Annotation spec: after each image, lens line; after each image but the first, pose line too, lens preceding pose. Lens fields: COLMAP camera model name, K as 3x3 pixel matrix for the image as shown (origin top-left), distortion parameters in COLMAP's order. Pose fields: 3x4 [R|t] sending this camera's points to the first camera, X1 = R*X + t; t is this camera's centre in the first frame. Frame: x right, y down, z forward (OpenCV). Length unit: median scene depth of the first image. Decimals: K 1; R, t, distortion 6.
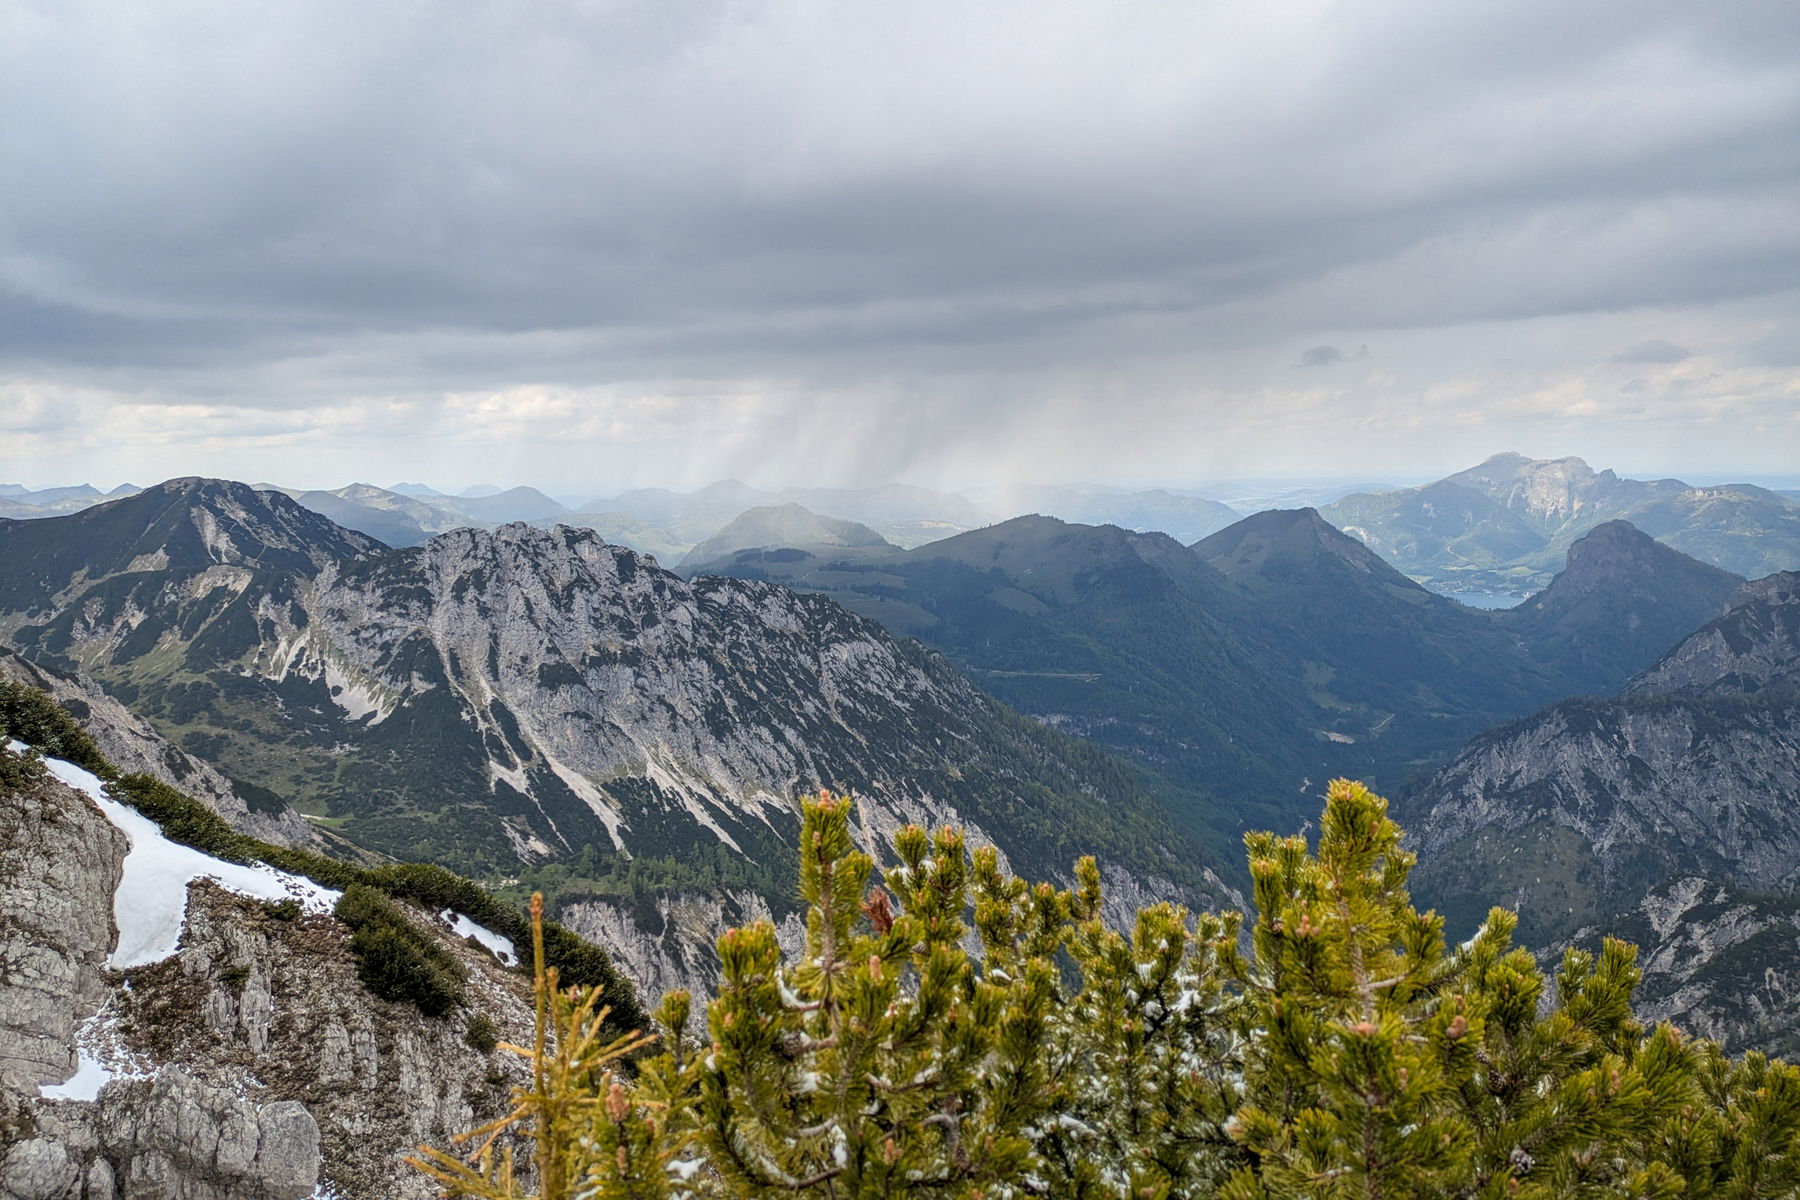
lens RADIAL K [[1327.6, 0, 900.8], [0, 1327.6, 515.4], [0, 0, 1]] dist [0.075897, -0.064121]
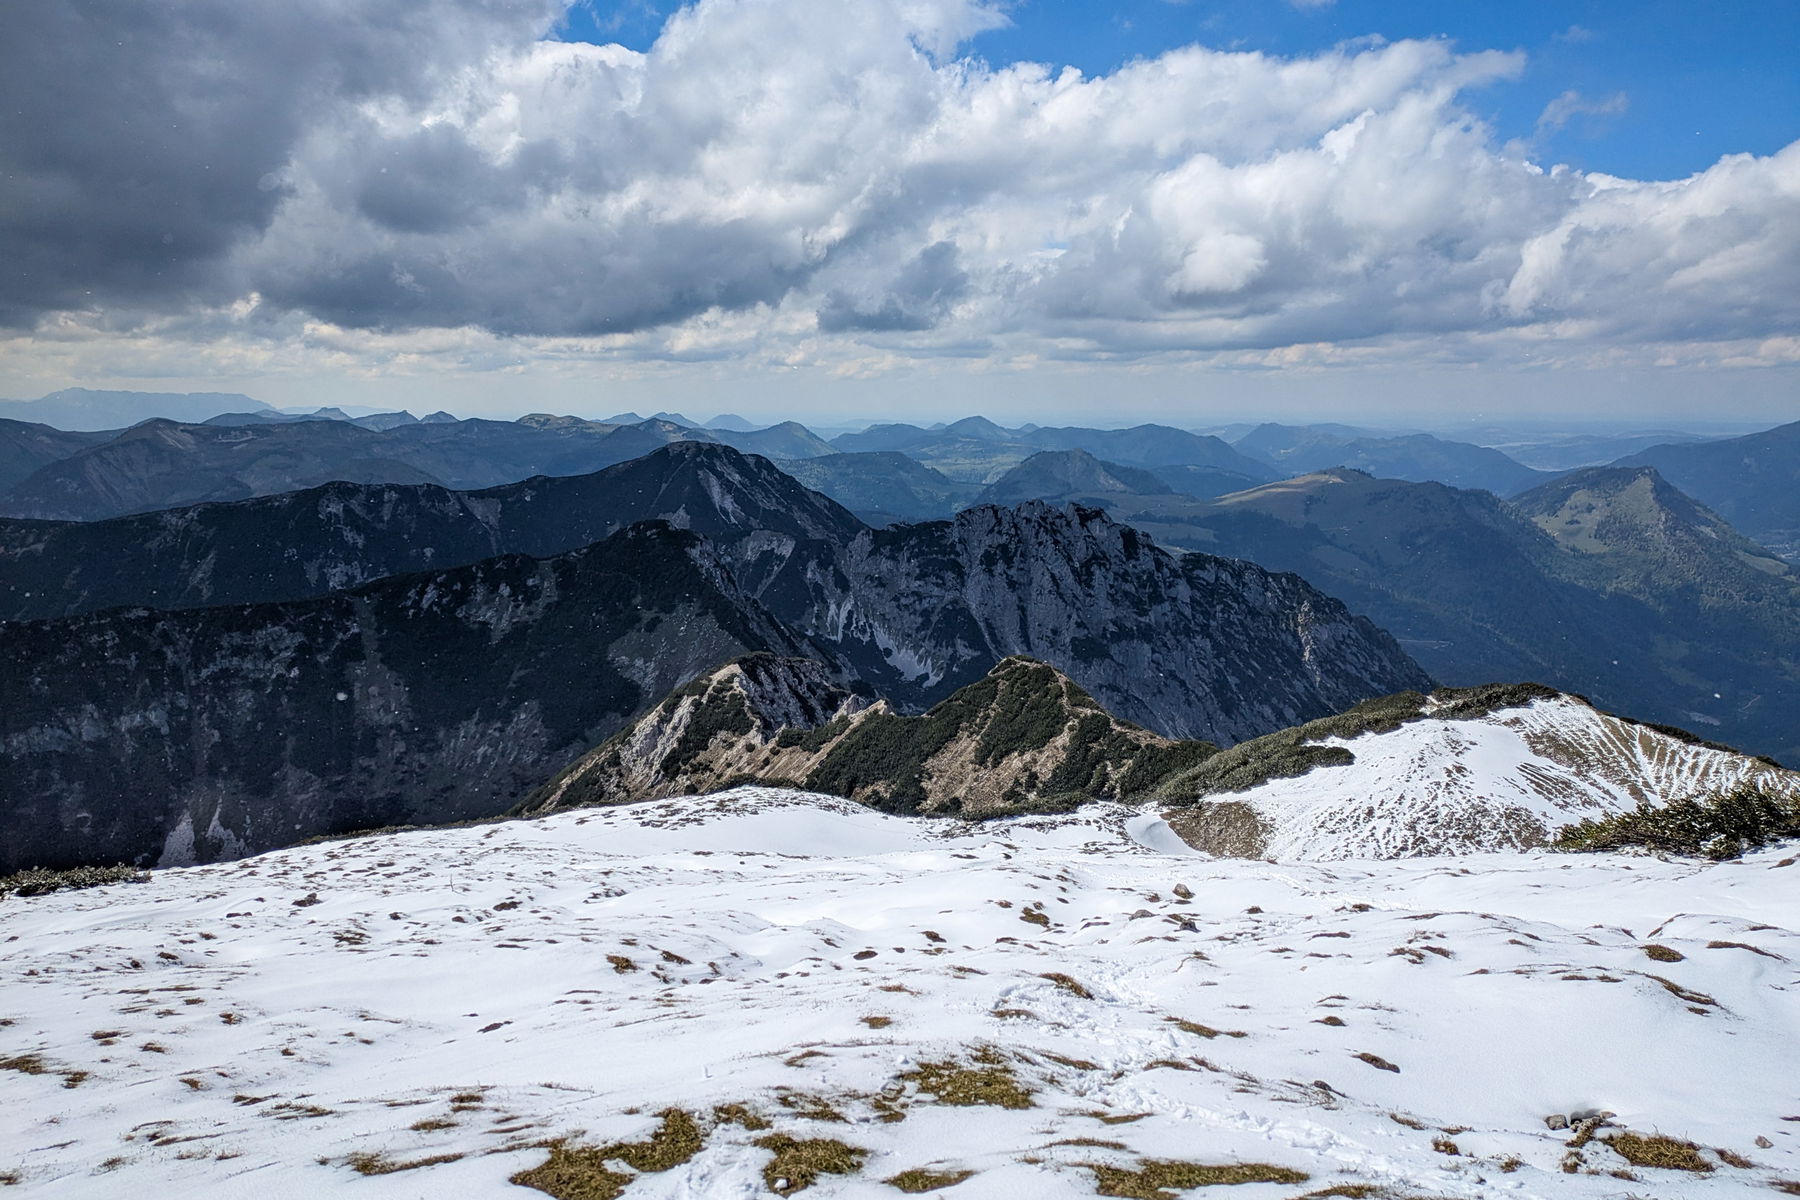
lens RADIAL K [[1327.6, 0, 900.8], [0, 1327.6, 515.4], [0, 0, 1]] dist [0.075897, -0.064121]
pose [[0.986727, 0.031352, -0.159330, -0.152825], [-0.023283, 0.998362, 0.052266, -0.024136], [0.160707, -0.047863, 0.985841, -0.038283]]
